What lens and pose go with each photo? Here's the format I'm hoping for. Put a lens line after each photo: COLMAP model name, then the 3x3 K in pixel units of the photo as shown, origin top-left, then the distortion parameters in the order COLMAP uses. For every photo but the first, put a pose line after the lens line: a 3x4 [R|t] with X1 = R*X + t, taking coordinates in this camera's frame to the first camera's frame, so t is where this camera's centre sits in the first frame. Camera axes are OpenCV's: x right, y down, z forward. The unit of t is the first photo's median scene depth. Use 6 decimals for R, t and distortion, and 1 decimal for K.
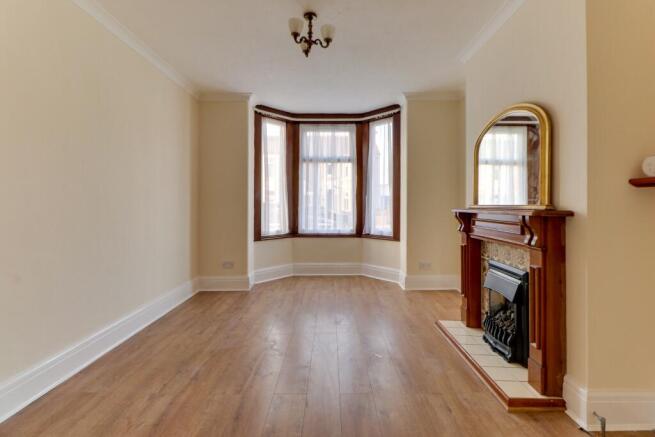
lens RADIAL K [[303.6, 0, 329.6], [0, 303.6, 215.2], [0, 0, 1]] dist [0.011716, -0.004780]
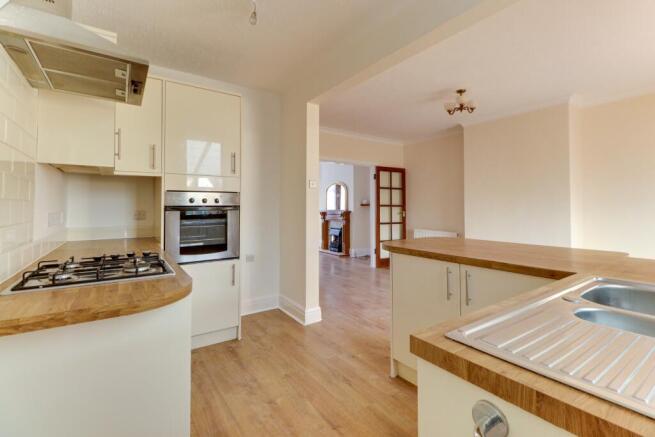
lens RADIAL K [[303.6, 0, 328.8], [0, 303.6, 213.6], [0, 0, 1]] dist [0.011716, -0.004780]
pose [[0.819512, -0.003986, 0.573048, -1.597485], [0.008508, 0.999950, -0.005212, 0.030259], [-0.572998, 0.009147, 0.819505, -1.949305]]
